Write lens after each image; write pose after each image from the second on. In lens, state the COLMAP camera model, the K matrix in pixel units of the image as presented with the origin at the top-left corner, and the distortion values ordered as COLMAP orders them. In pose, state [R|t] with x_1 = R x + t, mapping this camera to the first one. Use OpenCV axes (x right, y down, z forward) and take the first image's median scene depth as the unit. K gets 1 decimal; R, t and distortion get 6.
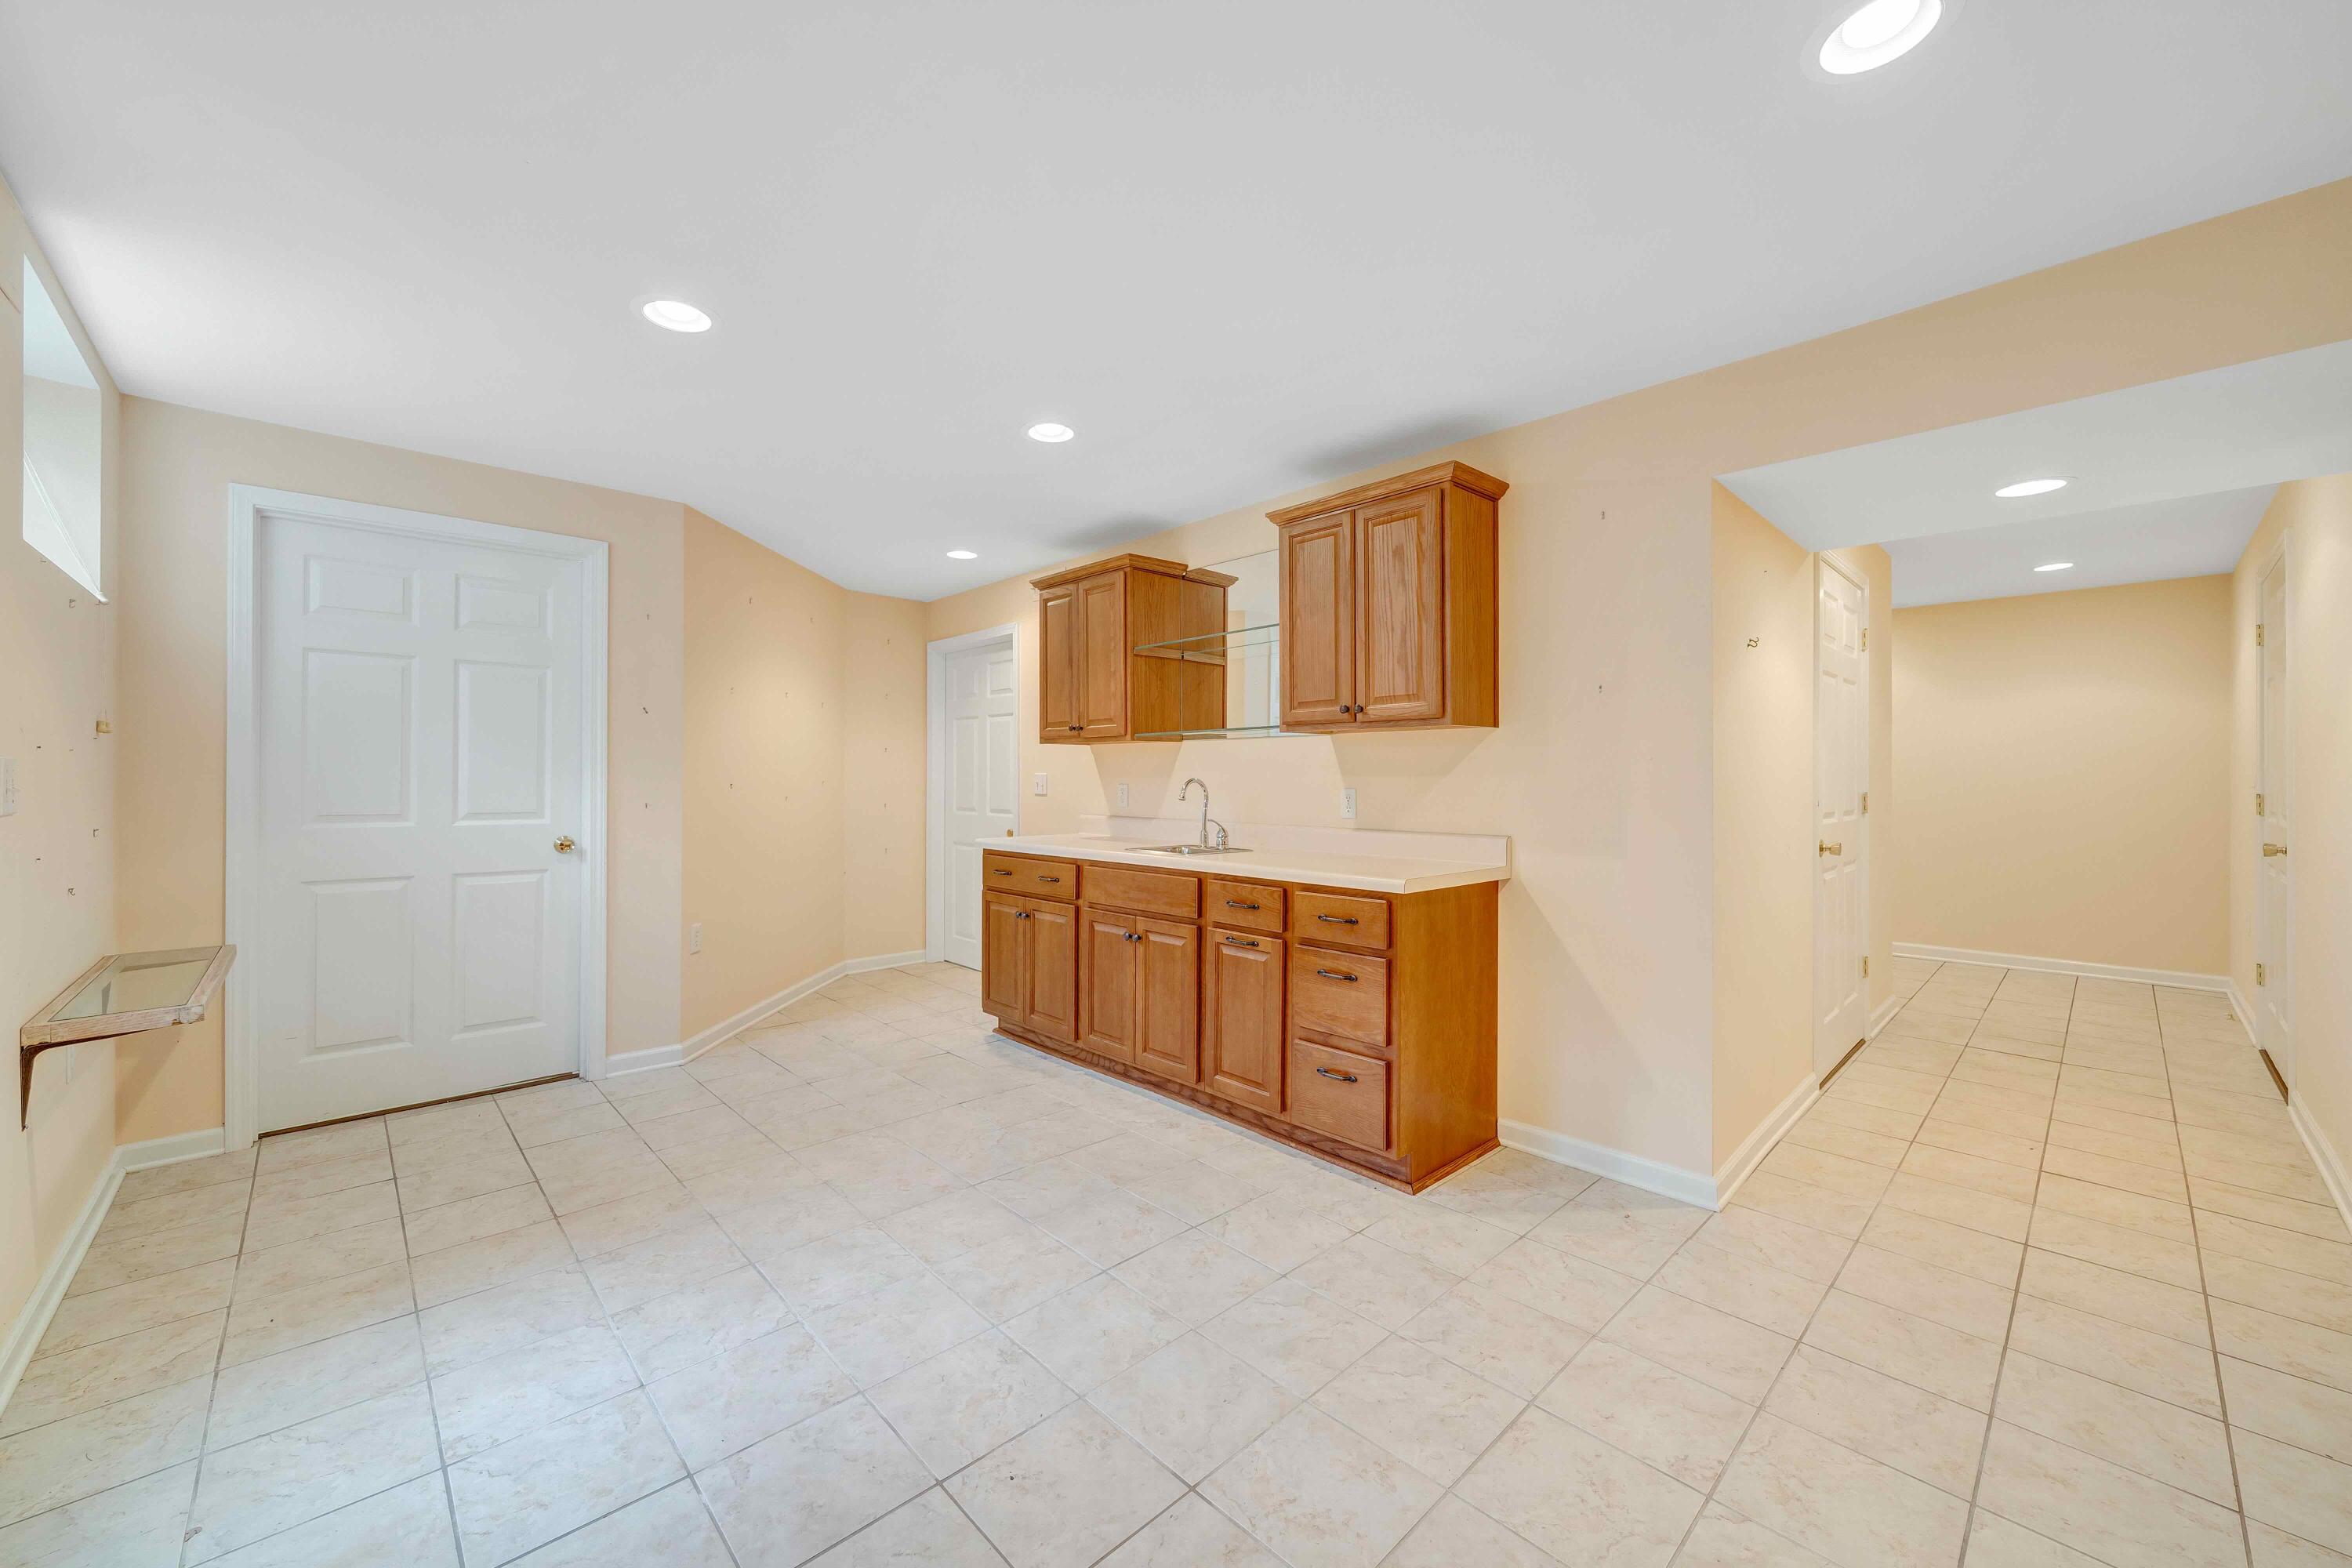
lens RADIAL K [[915.1, 0, 1176.0], [0, 915.1, 784.0], [0, 0, 1]] dist [0.012830, -0.000068]
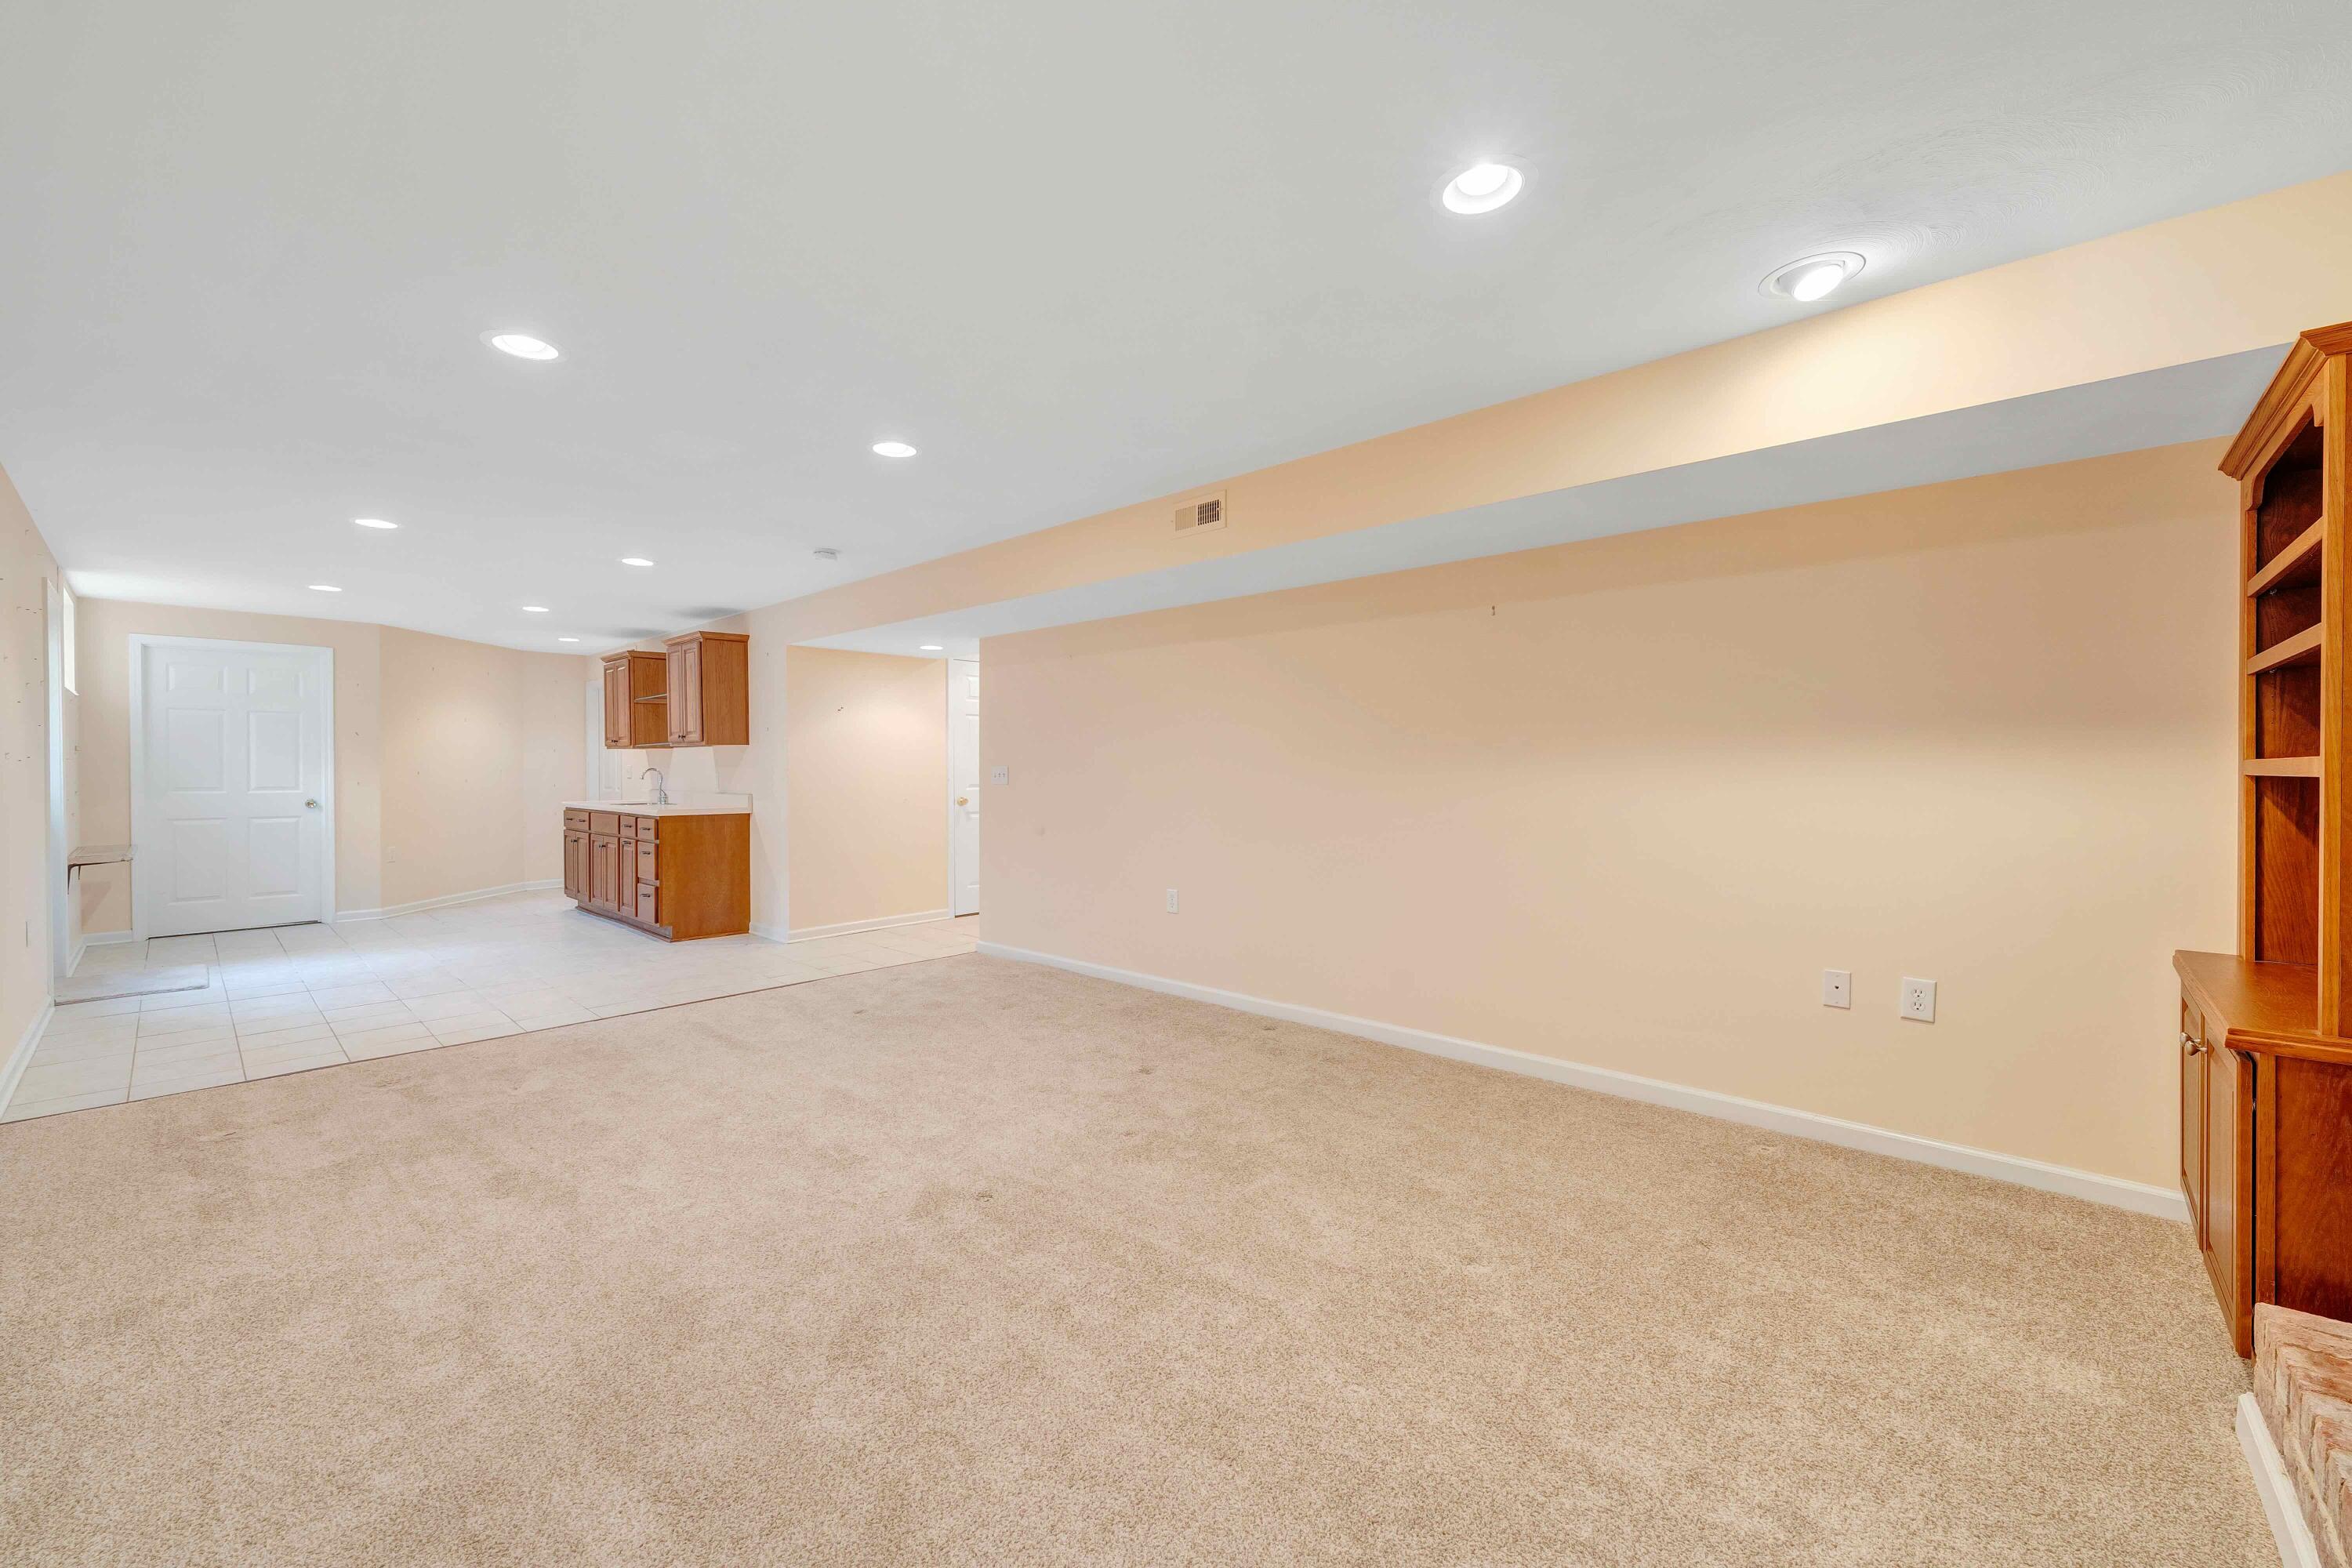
lens RADIAL K [[922.0, 0, 1176.0], [0, 922.0, 784.0], [0, 0, 1]] dist [0.000514, 0.000245]
pose [[0.997305, -0.001259, 0.073355, 1.004667], [0.000328, 0.999919, 0.012711, 0.001217], [-0.073365, -0.012652, 0.997225, -1.063638]]
